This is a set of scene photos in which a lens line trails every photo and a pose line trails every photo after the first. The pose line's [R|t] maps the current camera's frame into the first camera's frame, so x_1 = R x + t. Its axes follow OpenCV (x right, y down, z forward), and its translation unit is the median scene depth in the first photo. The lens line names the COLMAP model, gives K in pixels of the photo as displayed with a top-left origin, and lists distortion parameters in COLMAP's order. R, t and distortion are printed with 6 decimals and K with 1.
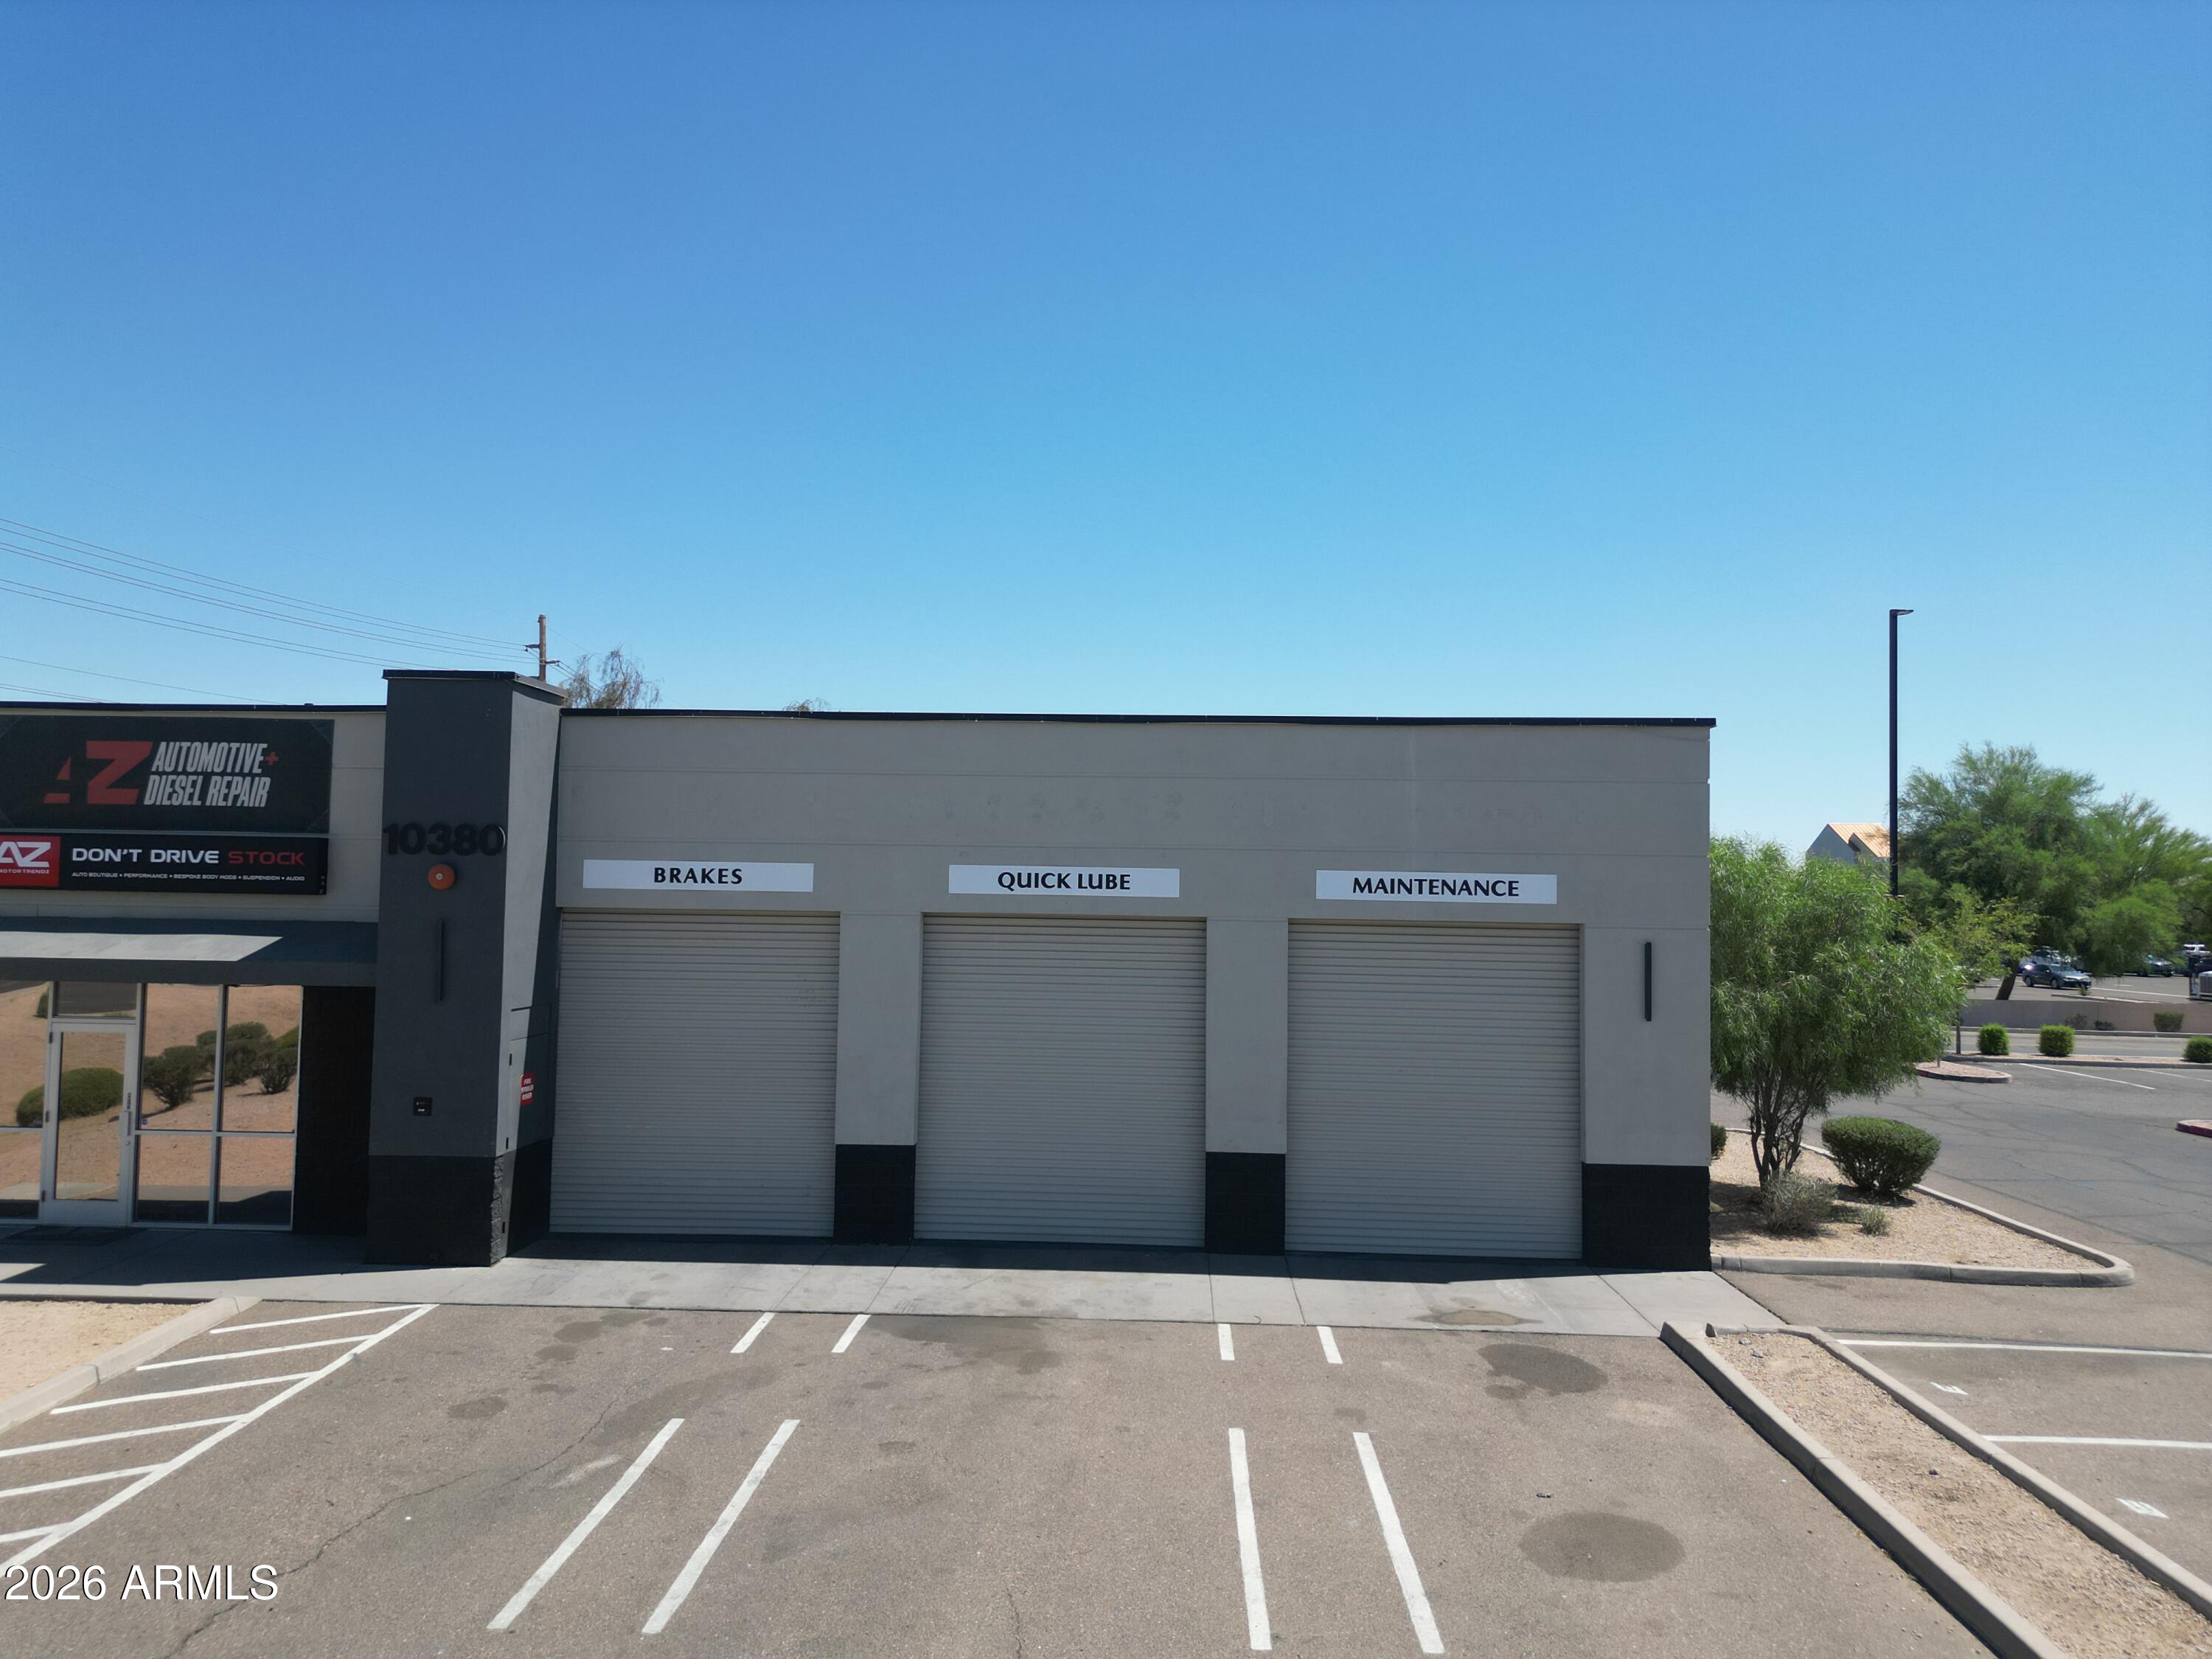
lens RADIAL K [[1562.8, 0, 1096.6], [0, 1562.8, 839.1], [0, 0, 1]] dist [0.063043, -0.062543]
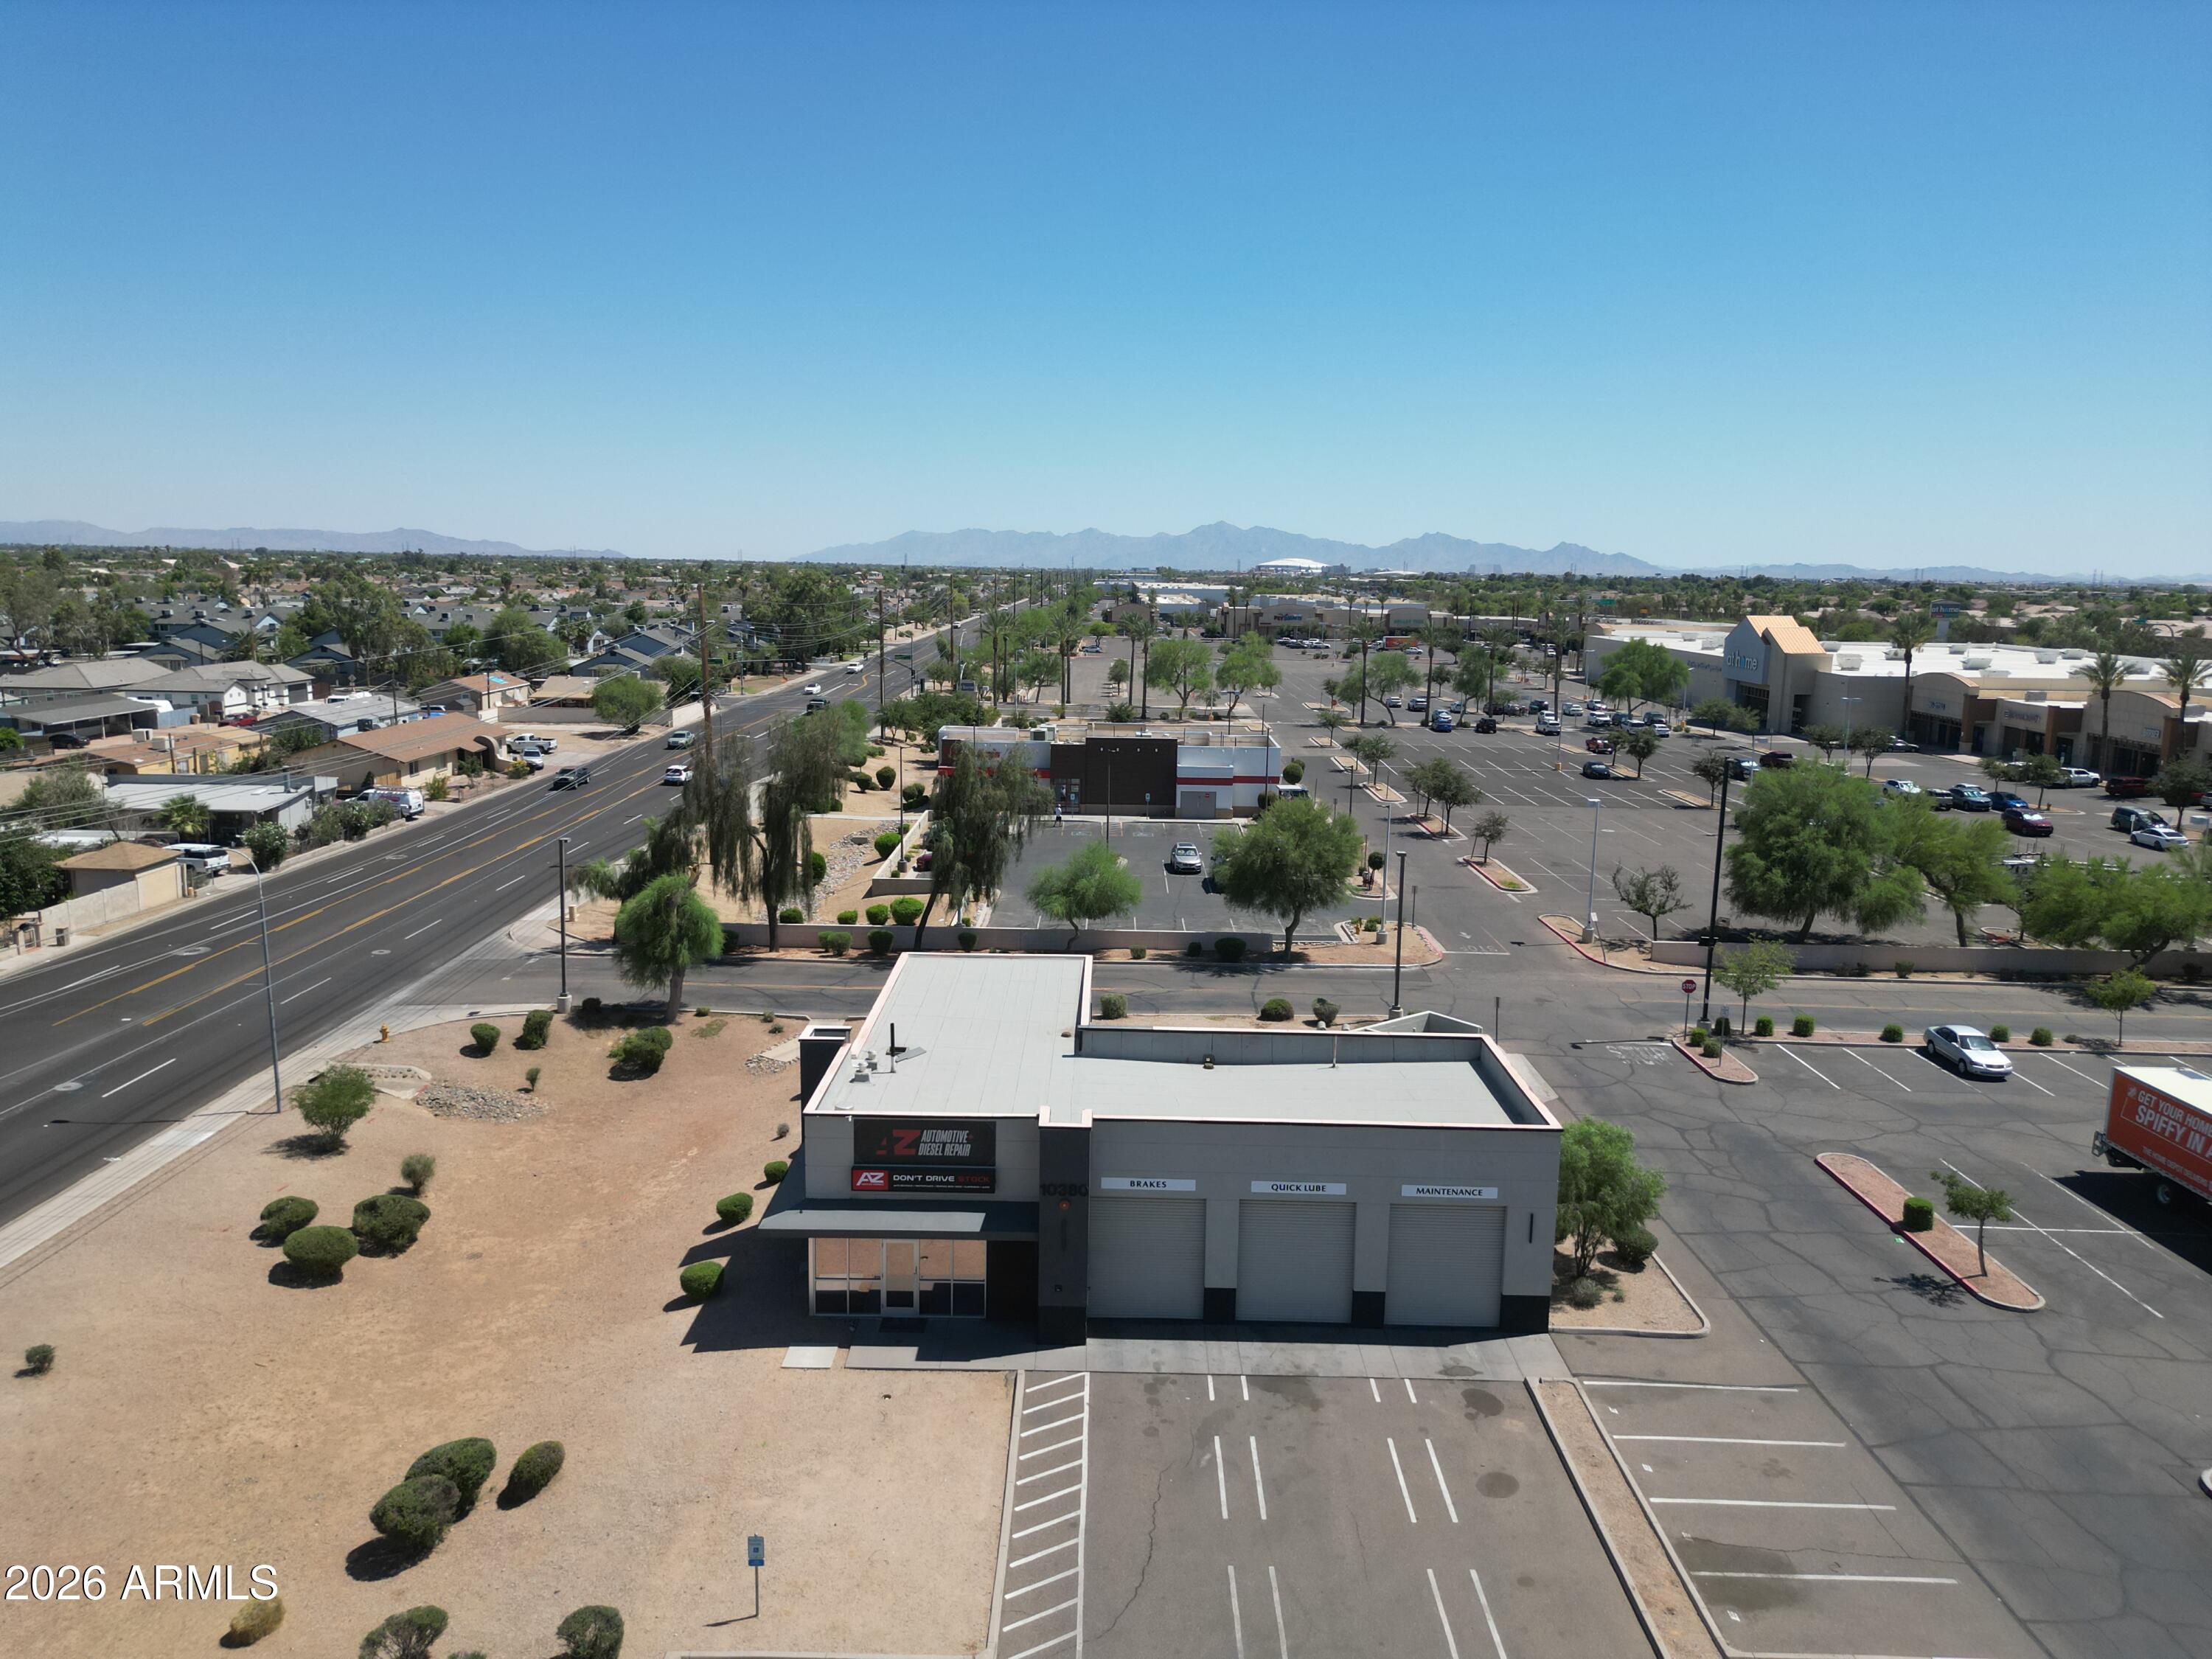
lens RADIAL K [[1563.8, 0, 1099.5], [0, 1563.8, 831.8], [0, 0, 1]] dist [0.066191, -0.061778]
pose [[0.999366, -0.005962, 0.035095, -0.448356], [-0.001339, 0.978878, 0.204442, -1.103425], [-0.035573, -0.204360, 0.978249, -1.391869]]
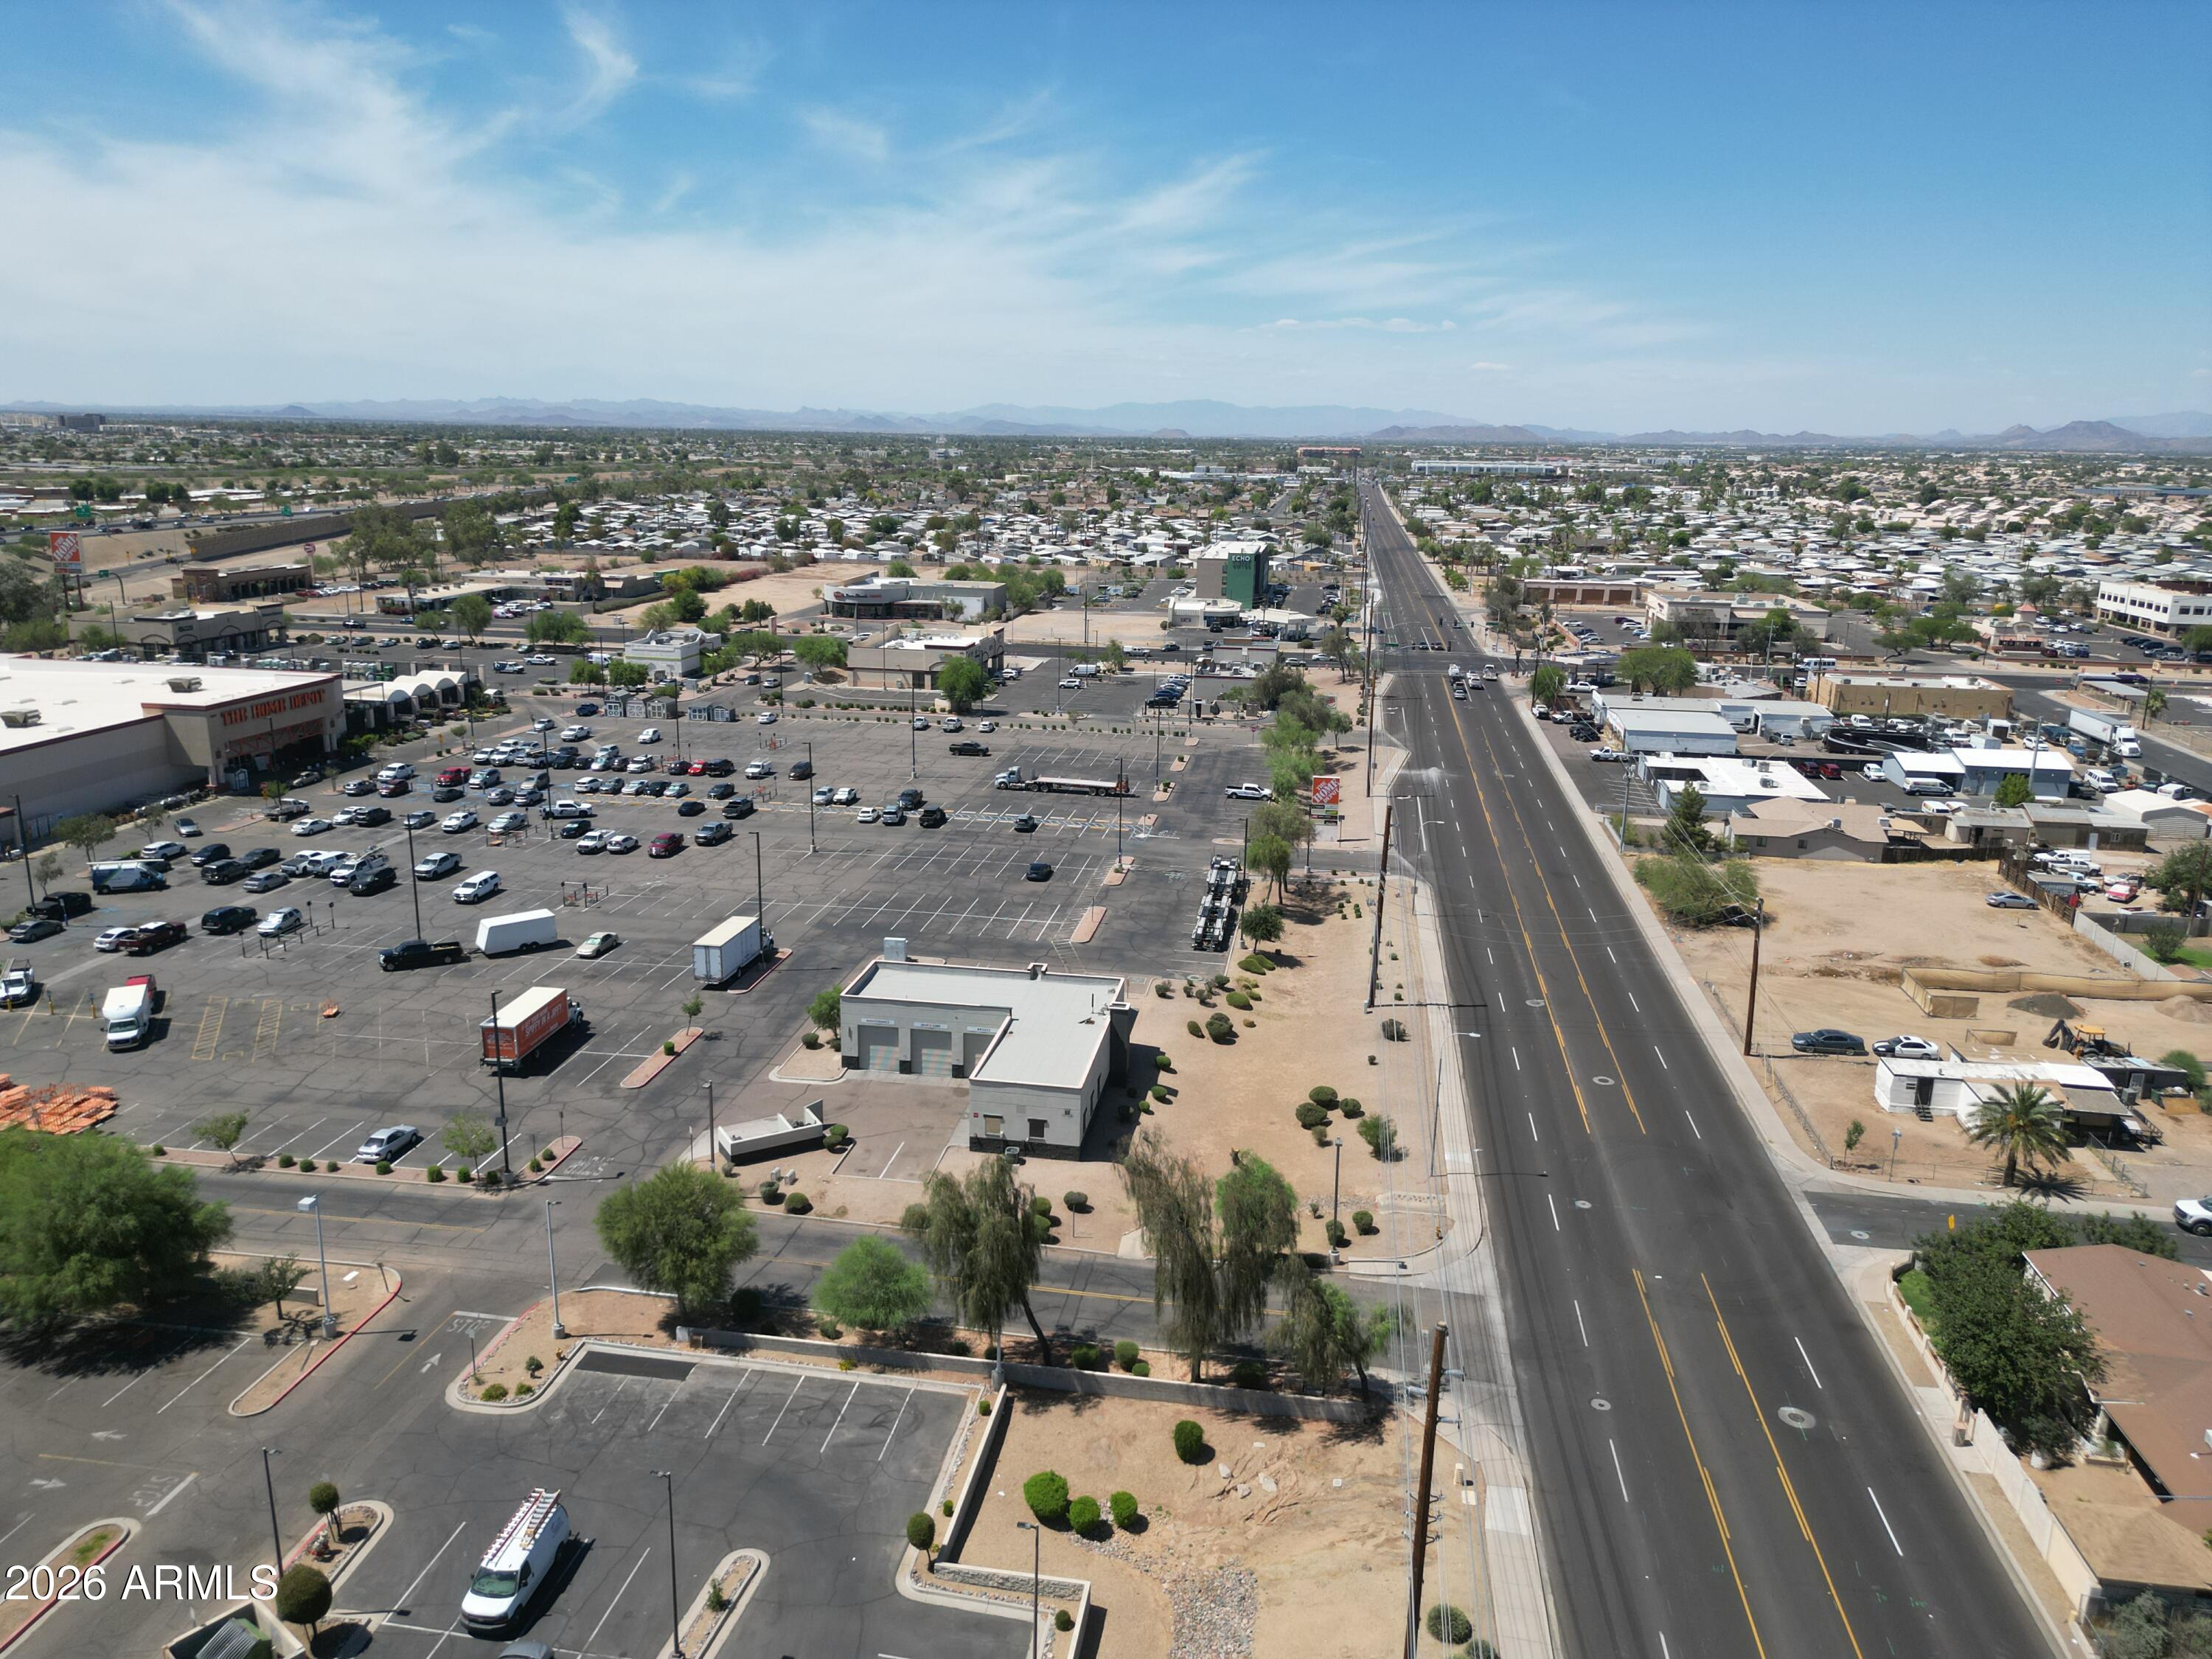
lens RADIAL K [[1562.8, 0, 1096.6], [0, 1562.8, 839.1], [0, 0, 1]] dist [0.063043, -0.062543]
pose [[-0.992470, -0.062098, 0.105576, -1.478184], [-0.038201, 0.975889, 0.214899, -2.392090], [-0.116375, 0.209248, -0.970913, 8.379562]]
